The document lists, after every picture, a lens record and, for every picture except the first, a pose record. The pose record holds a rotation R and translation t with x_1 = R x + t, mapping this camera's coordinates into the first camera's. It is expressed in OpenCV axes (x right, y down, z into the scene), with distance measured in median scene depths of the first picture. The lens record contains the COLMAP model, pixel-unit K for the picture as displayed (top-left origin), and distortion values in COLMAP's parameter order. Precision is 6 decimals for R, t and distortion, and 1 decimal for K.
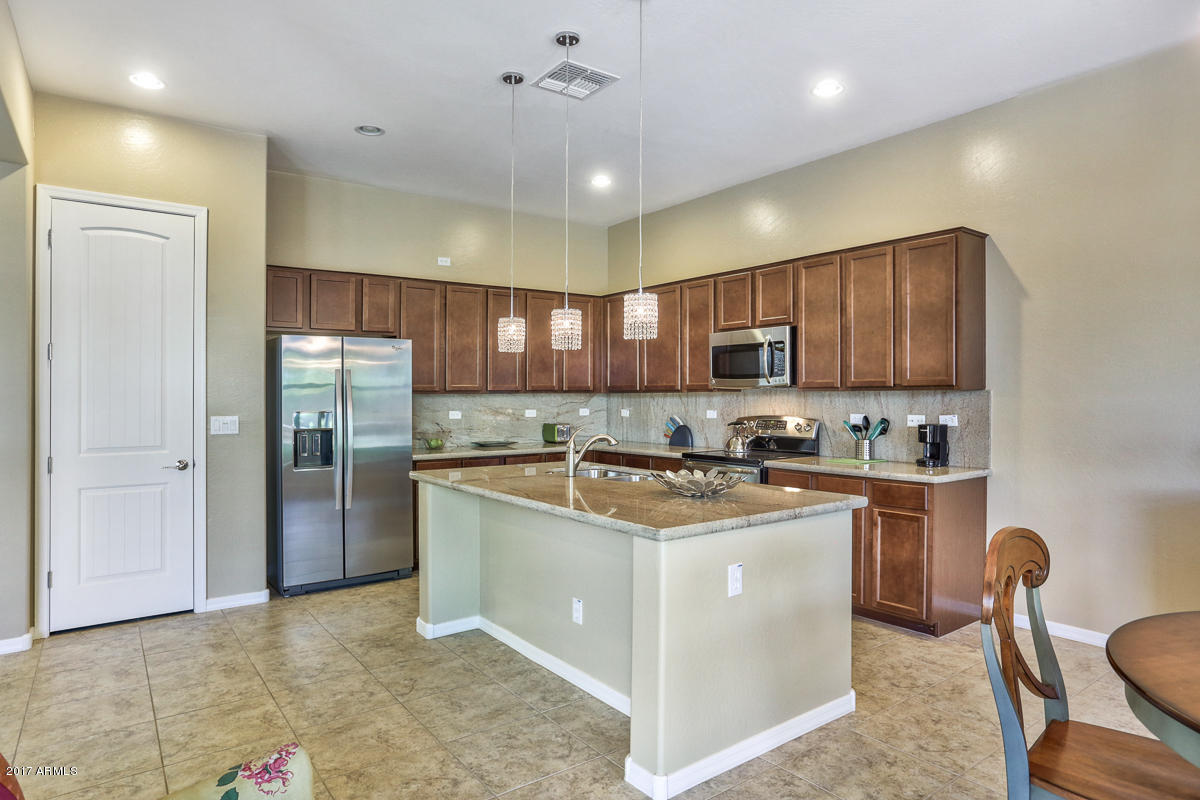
lens RADIAL K [[698.9, 0, 607.2], [0, 698.9, 400.9], [0, 0, 1]] dist [-0.047673, 0.016135]
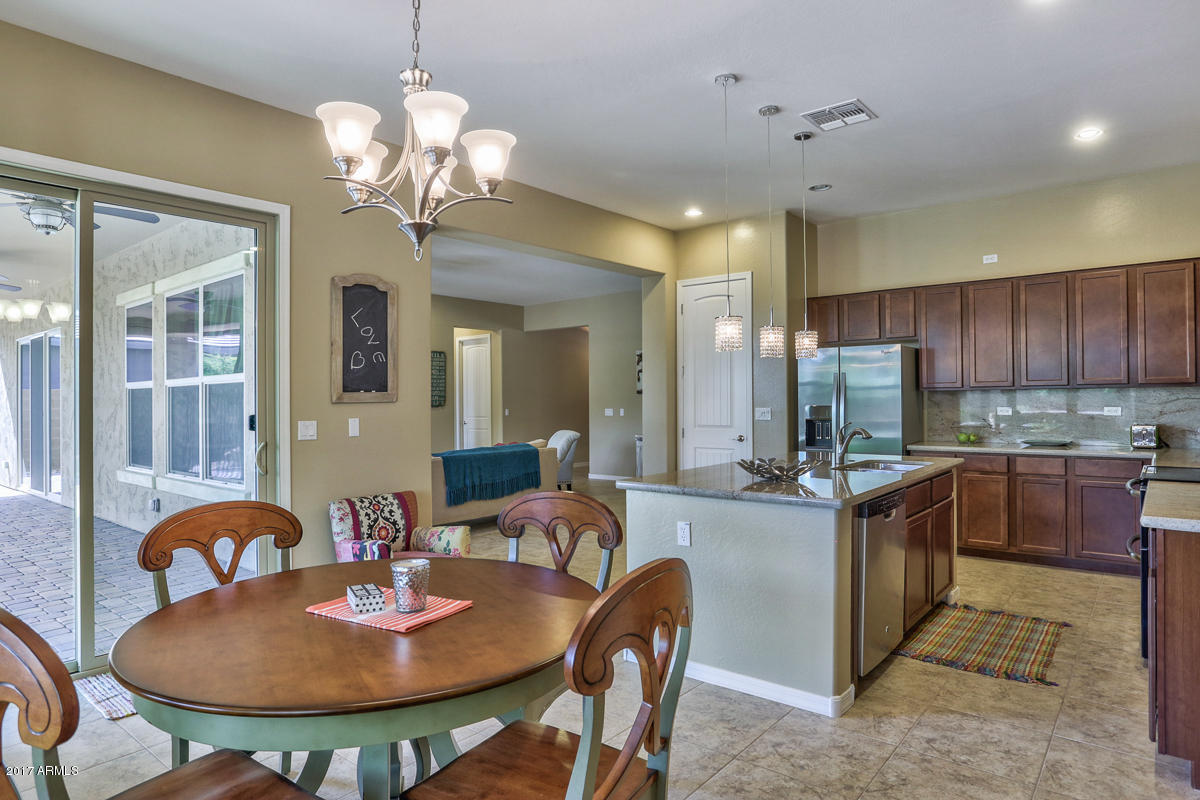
lens RADIAL K [[698.9, 0, 591.8], [0, 698.9, 388.9], [0, 0, 1]] dist [-0.047673, 0.016135]
pose [[0.220649, -0.012175, -0.975277, 0.874325], [0.002535, 0.999926, -0.011909, -0.002297], [0.975350, 0.000156, 0.220664, 0.322451]]
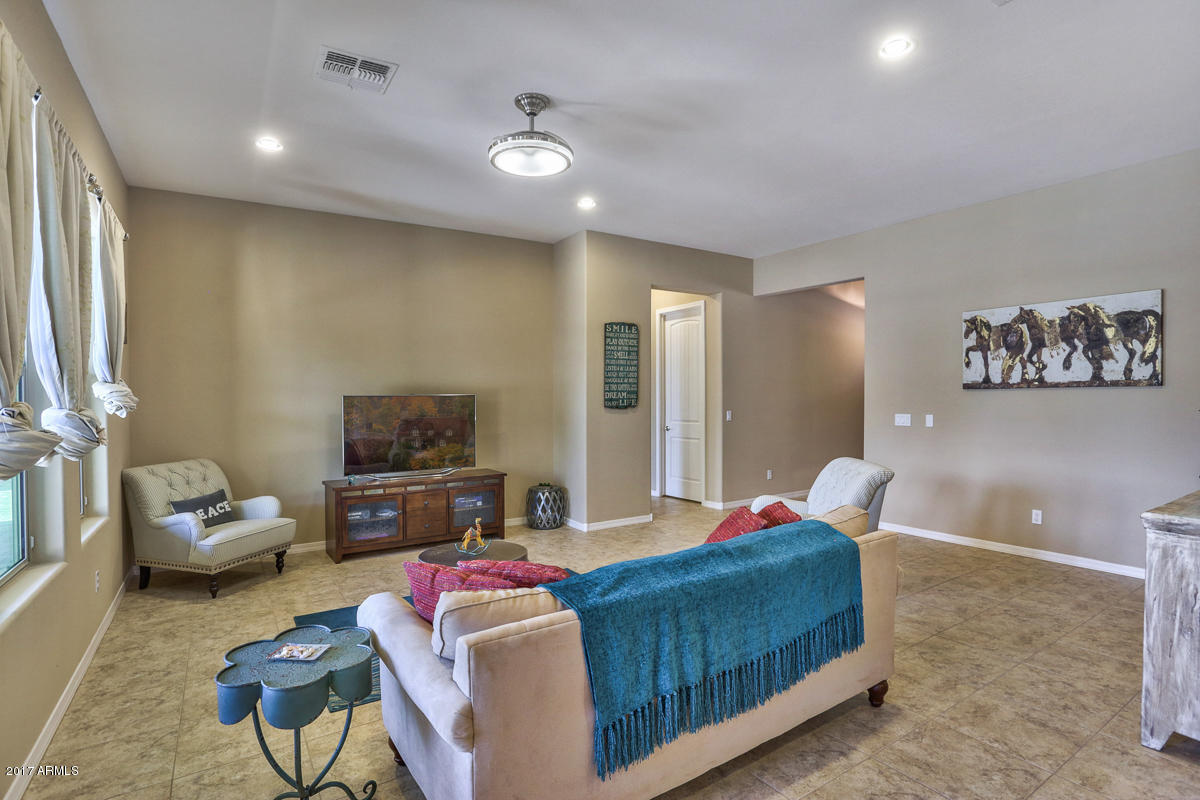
lens RADIAL K [[609.0, 0, 623.9], [0, 609.0, 400.3], [0, 0, 1]] dist [-0.065873, 0.024918]
pose [[-0.034309, 0.016889, -0.999269, -0.406629], [-0.000873, 0.999856, 0.016929, -0.013191], [0.999411, 0.001453, -0.034289, 0.386349]]
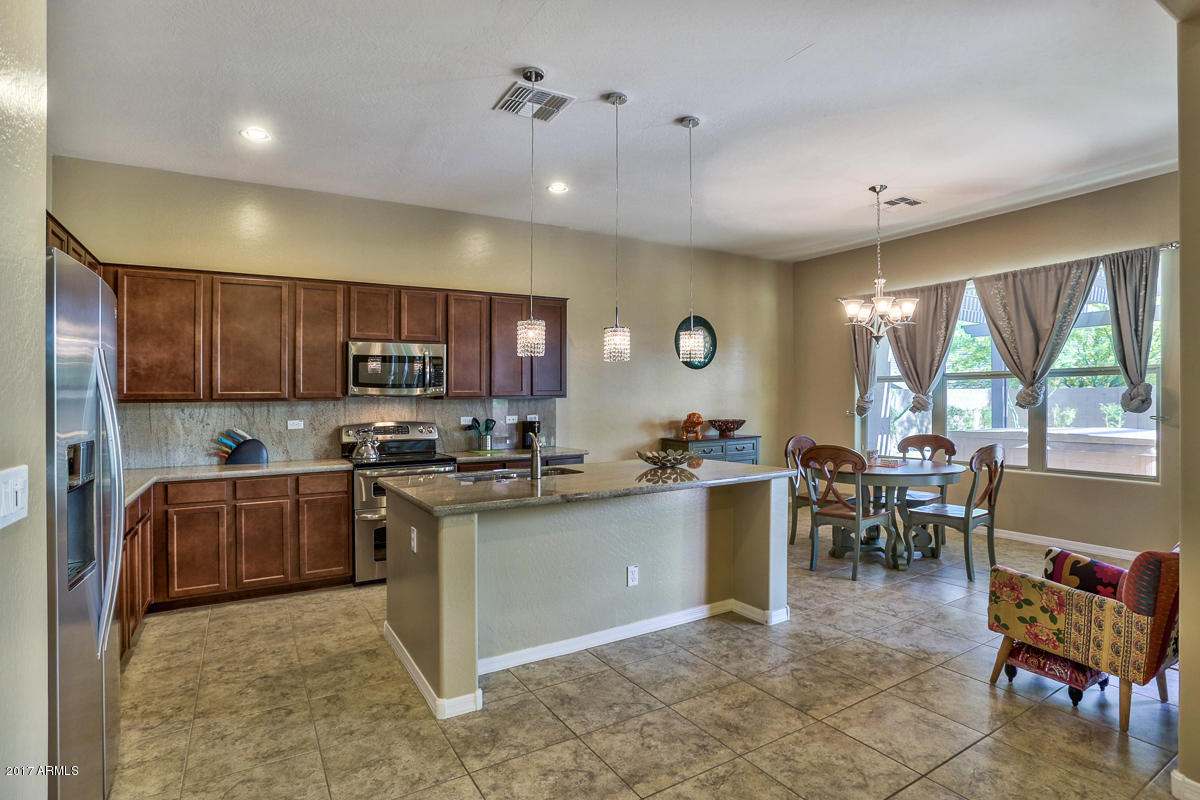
lens RADIAL K [[609.0, 0, 586.0], [0, 609.0, 406.1], [0, 0, 1]] dist [-0.065873, 0.024918]
pose [[0.096375, -0.003111, 0.995340, -0.859360], [0.019564, 0.999808, 0.001231, 0.001197], [-0.995153, 0.019355, 0.096418, 0.753380]]
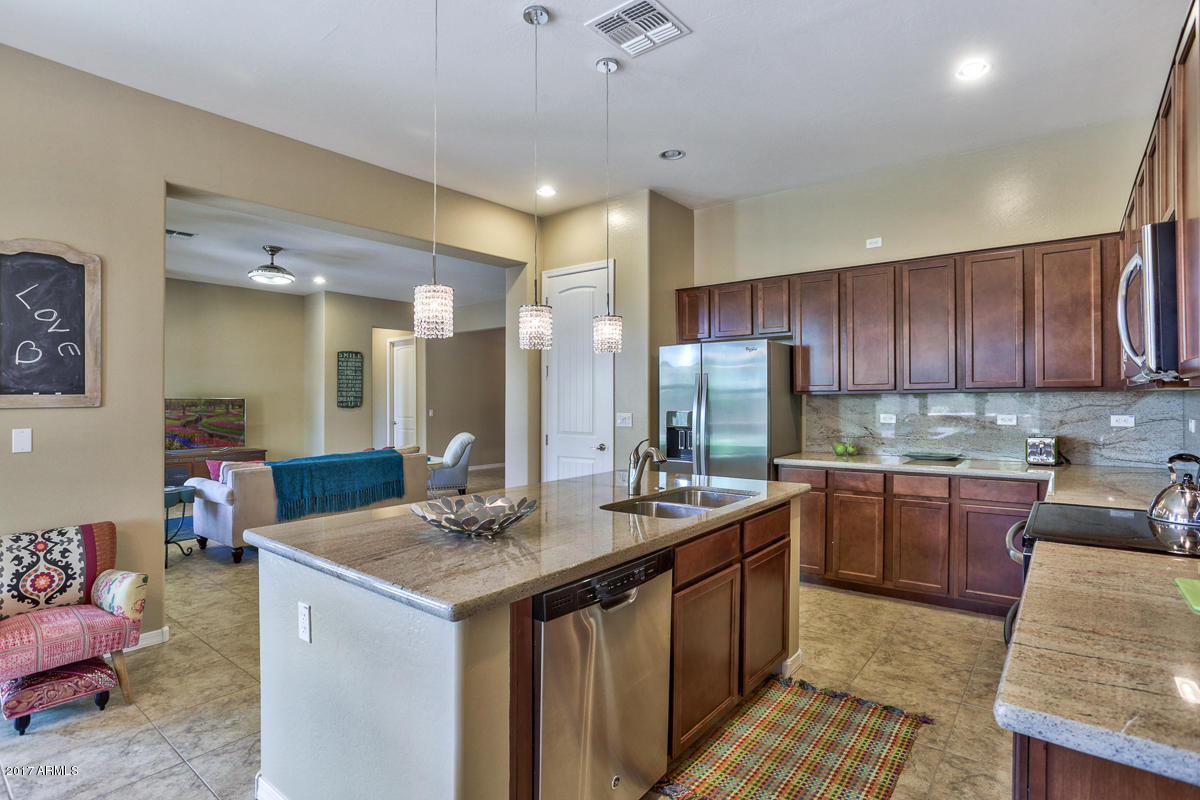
lens RADIAL K [[609.0, 0, 608.1], [0, 609.0, 396.1], [0, 0, 1]] dist [-0.065873, 0.024918]
pose [[0.255500, -0.000190, -0.966809, 0.588598], [-0.000190, 1.000000, -0.000246, -0.010593], [0.966809, 0.000246, 0.255500, 0.707018]]
